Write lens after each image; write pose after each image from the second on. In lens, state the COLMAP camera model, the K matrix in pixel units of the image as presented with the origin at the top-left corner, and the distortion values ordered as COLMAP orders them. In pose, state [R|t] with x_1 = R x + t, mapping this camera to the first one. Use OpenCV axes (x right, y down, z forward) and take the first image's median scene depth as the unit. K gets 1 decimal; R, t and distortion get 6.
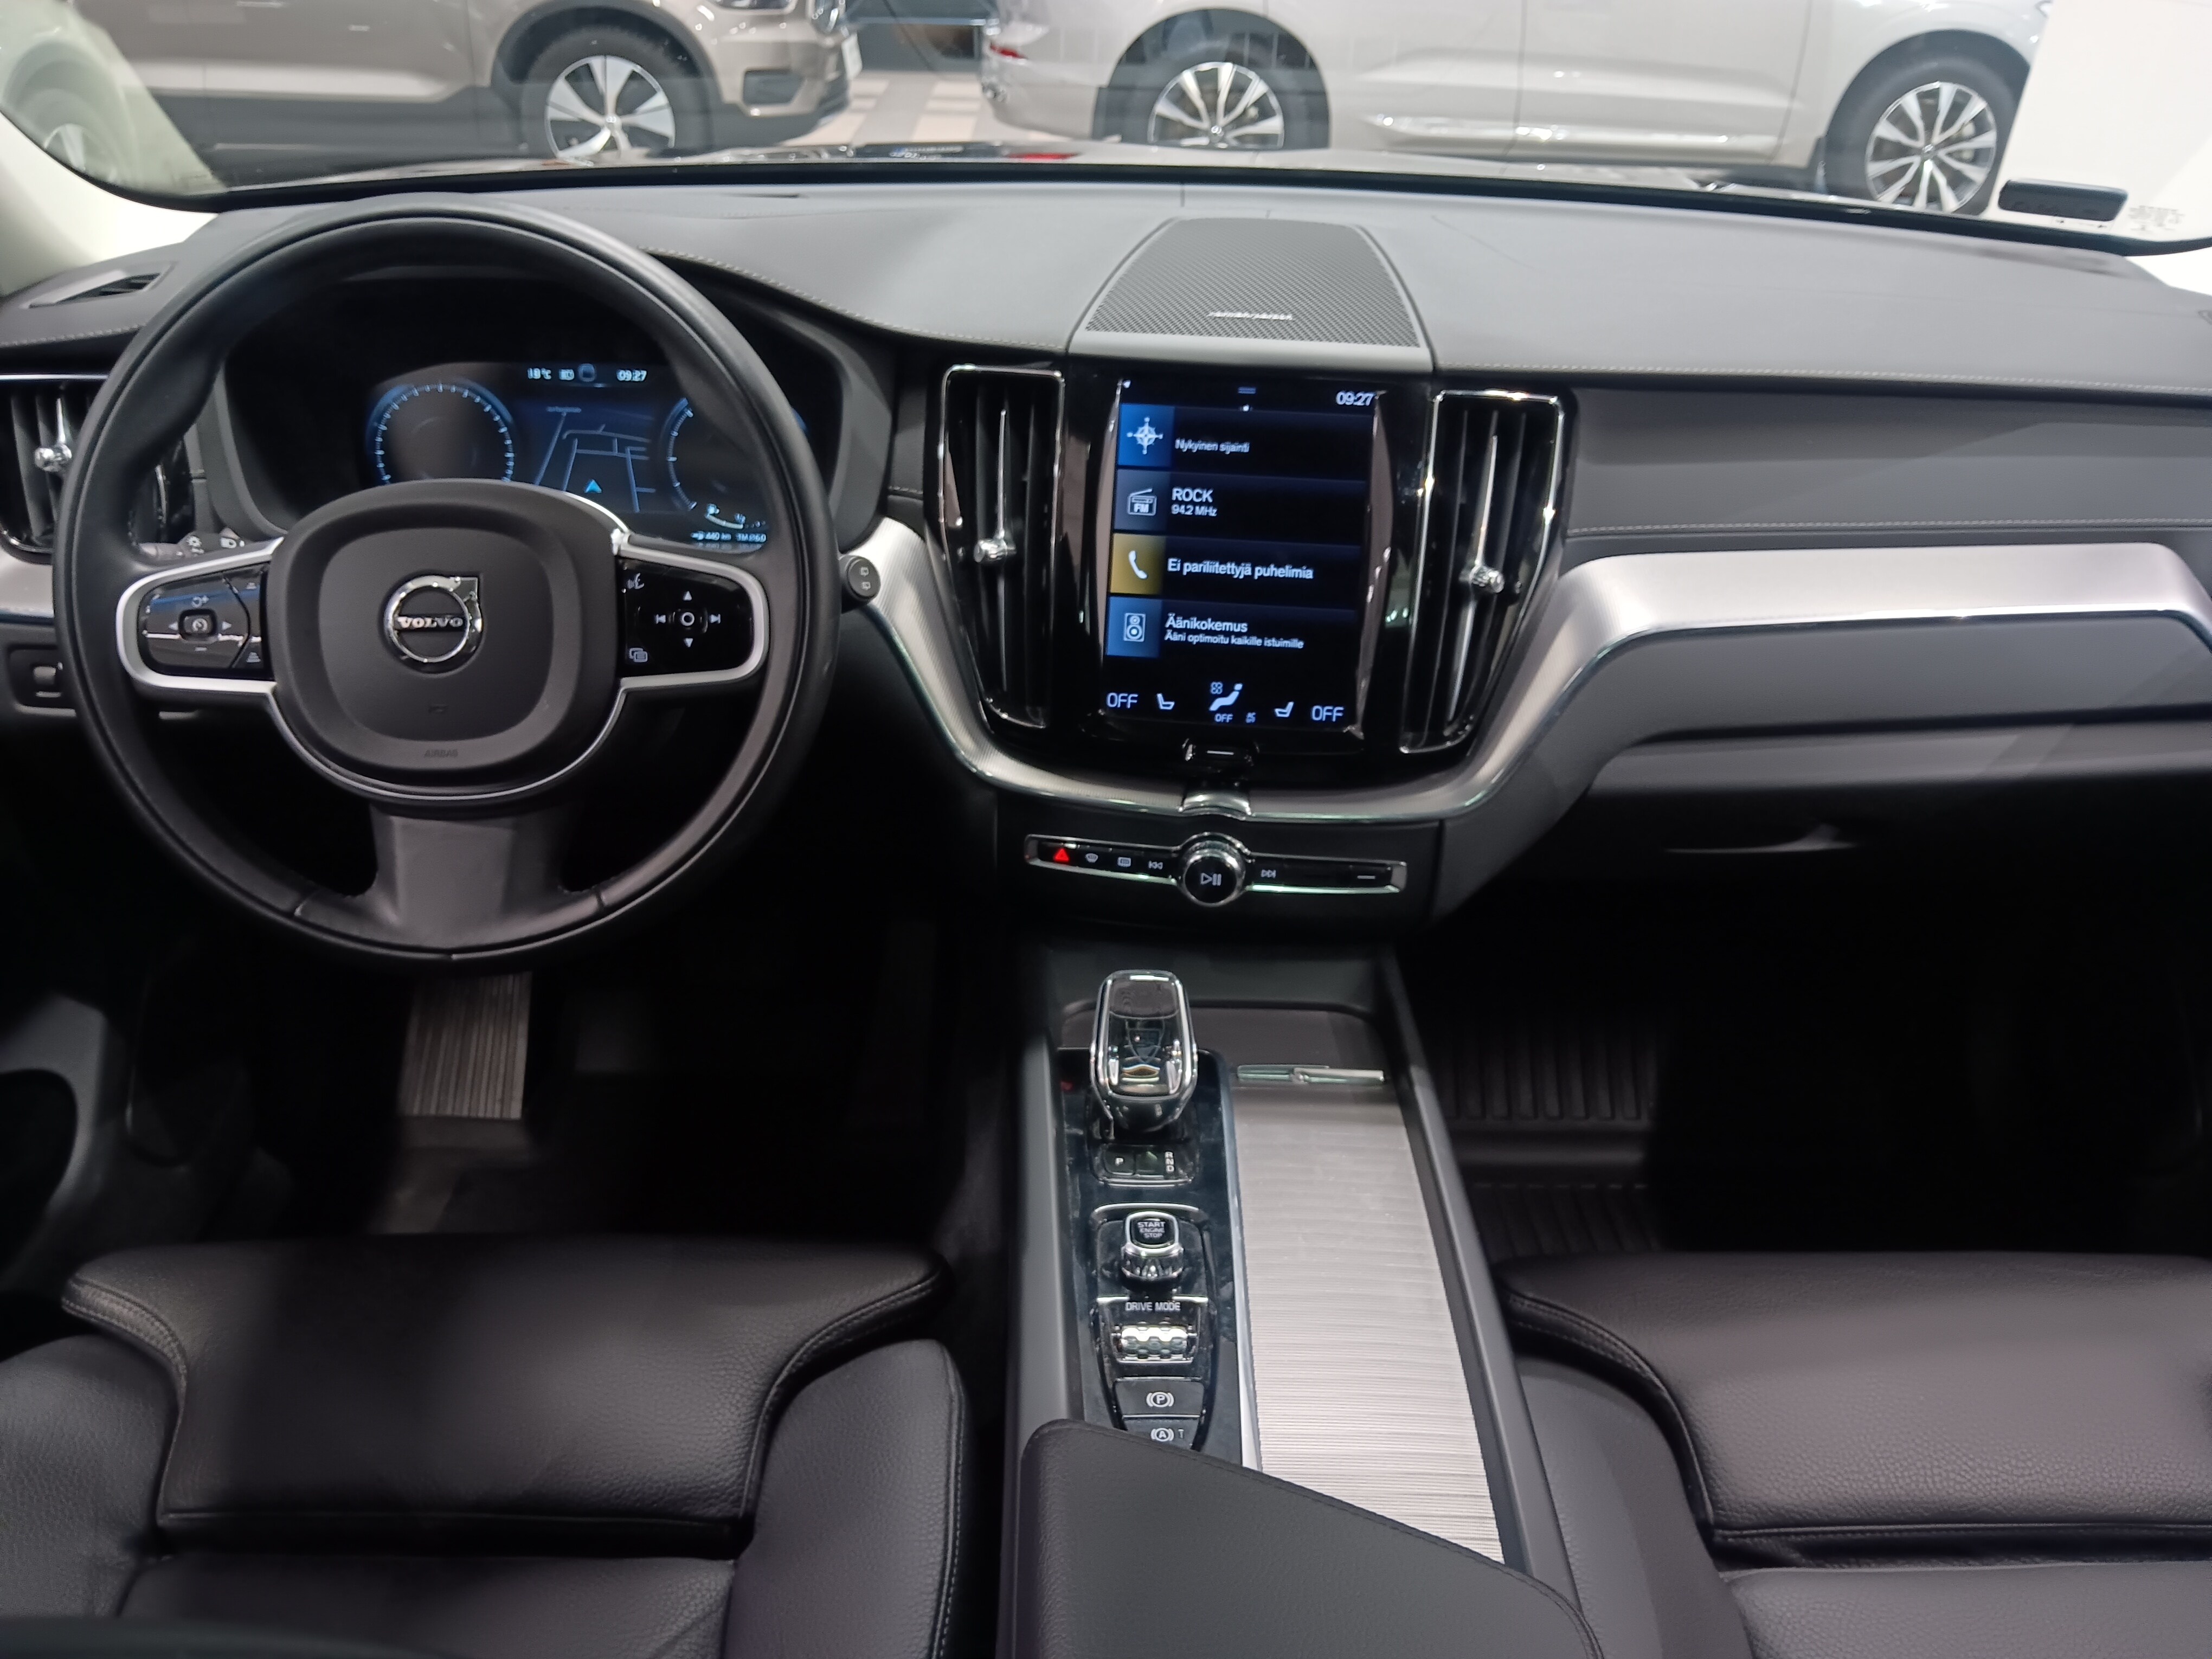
lens RADIAL K [[1740.5, 0, 1116.7], [0, 1740.5, 845.0], [0, 0, 1]] dist [0.067876, -0.168527]
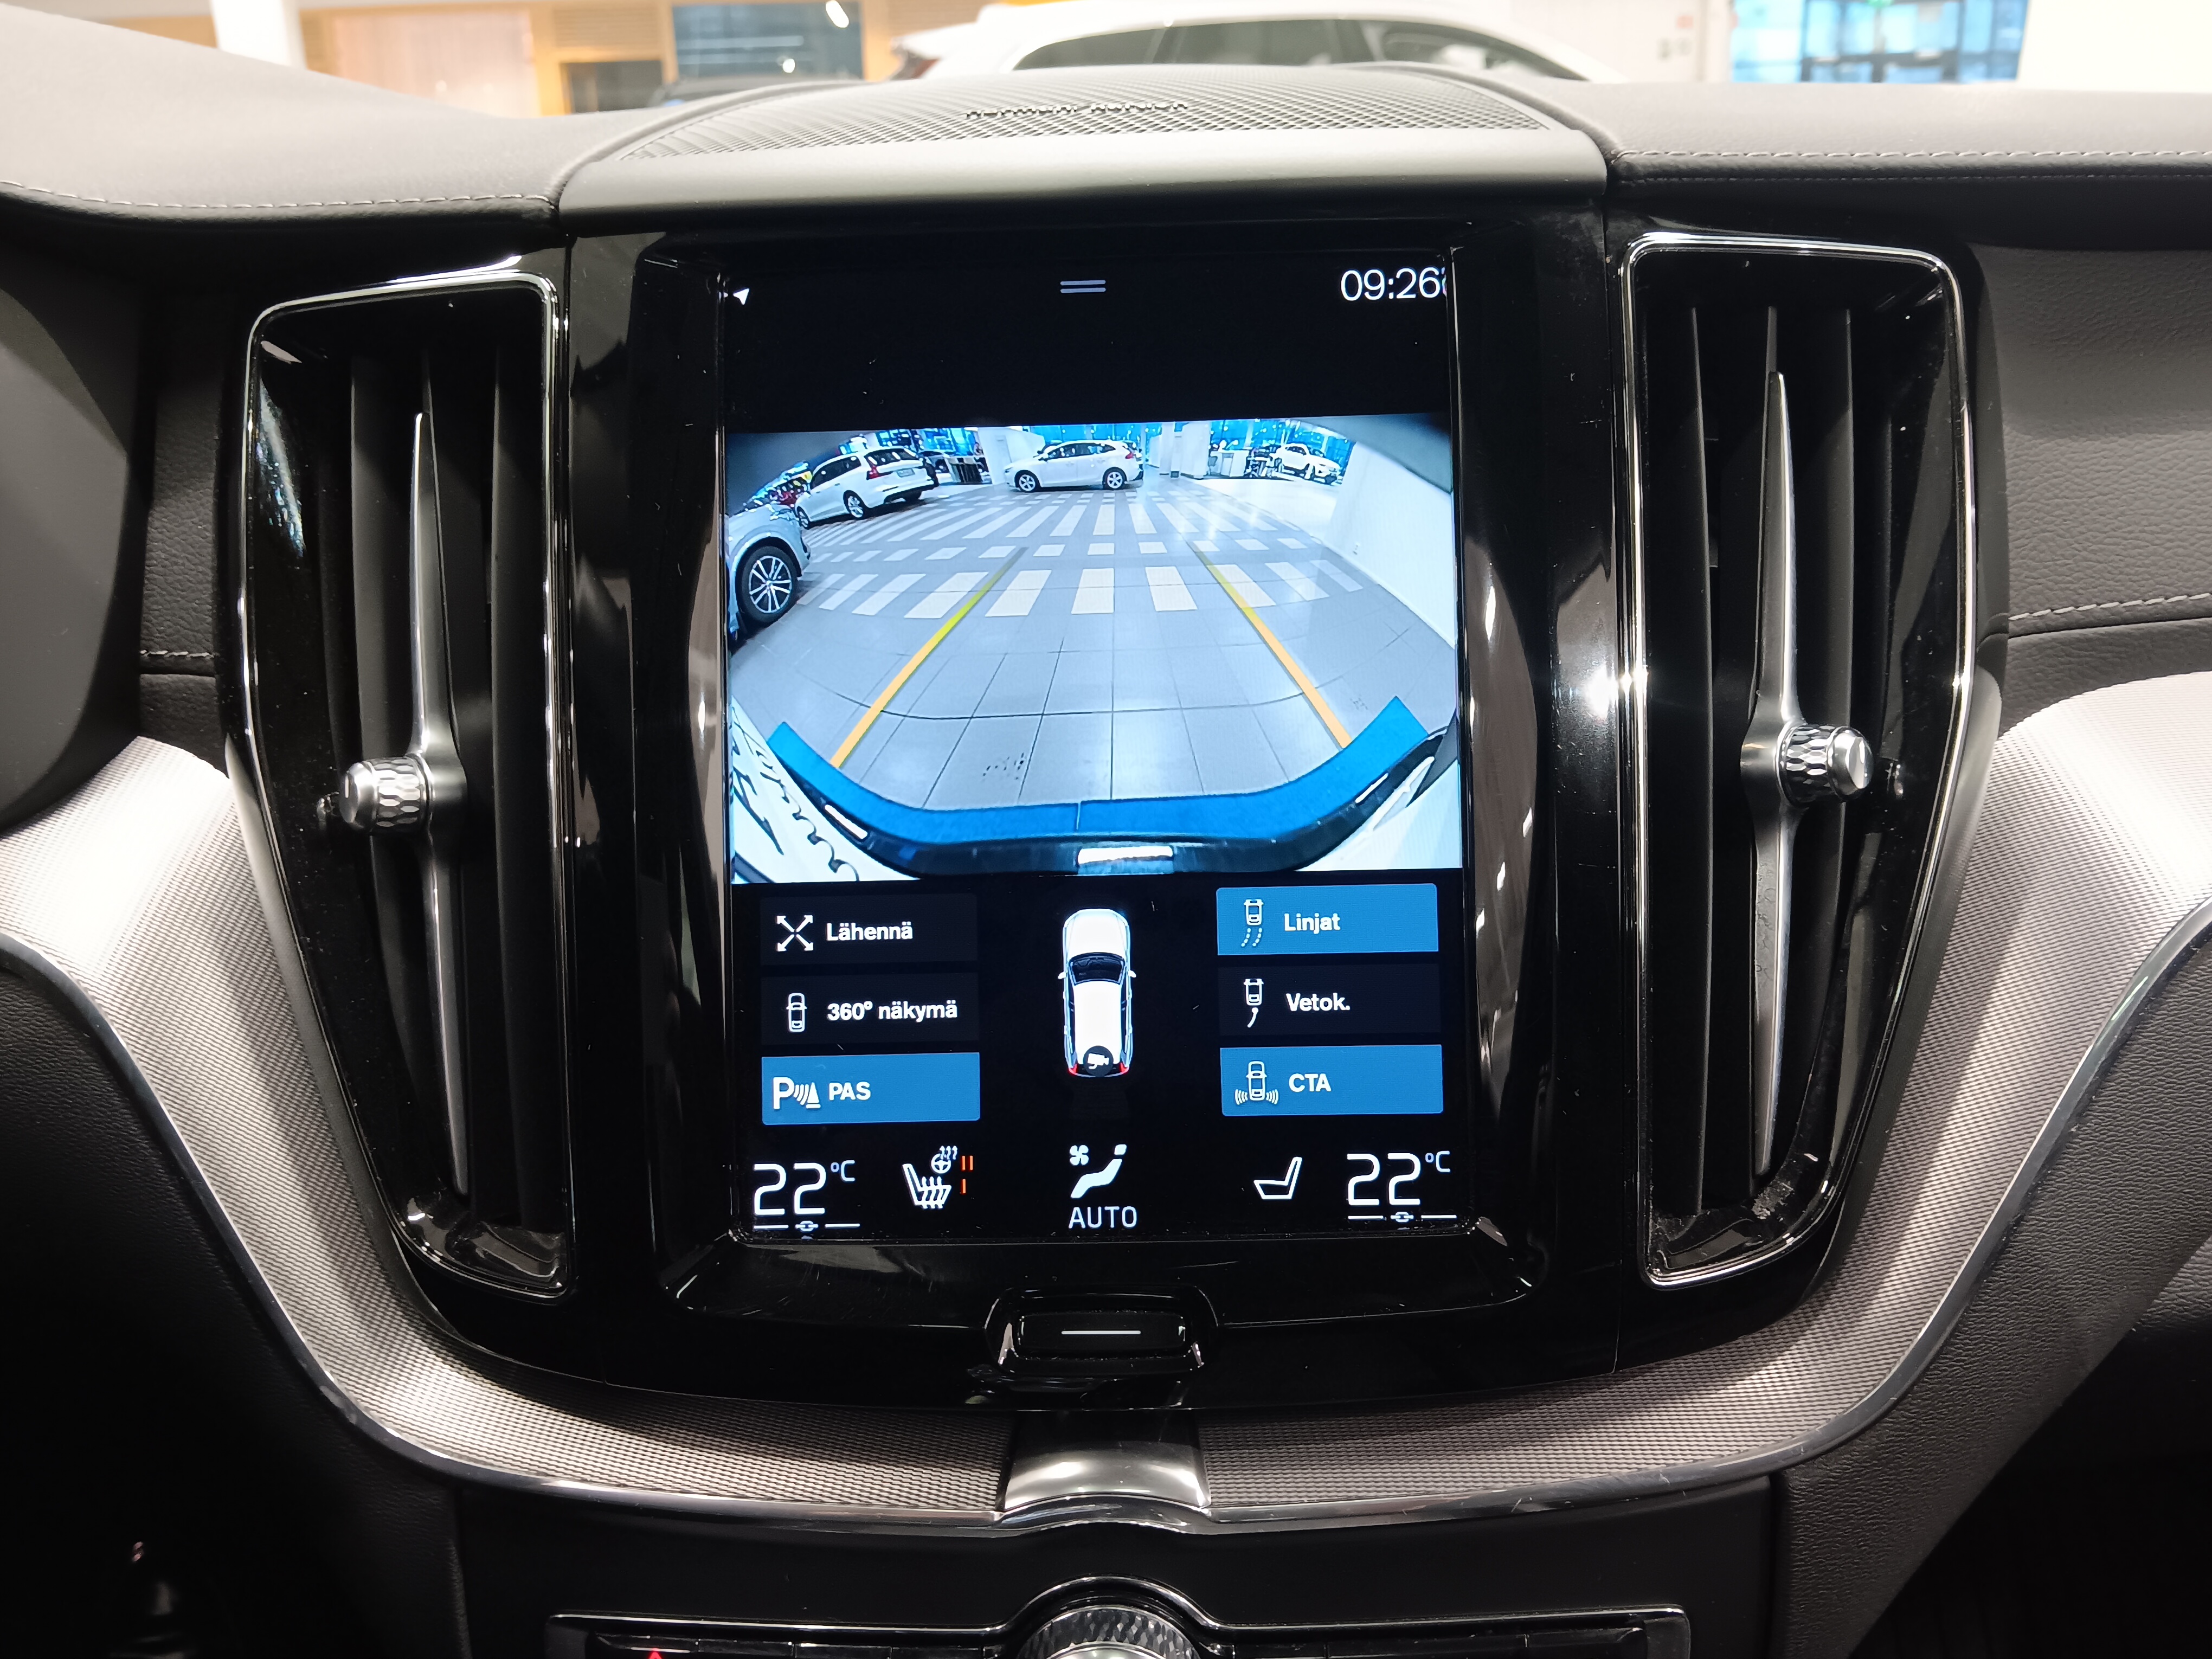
lens RADIAL K [[1977.5, 0, 1144.4], [0, 1977.5, 838.1], [0, 0, 1]] dist [0.069645, -0.227088]
pose [[0.995122, -0.079878, 0.057889, 0.053494], [0.089213, 0.979146, -0.182521, -0.075456], [-0.042103, 0.186795, 0.981496, 0.617792]]
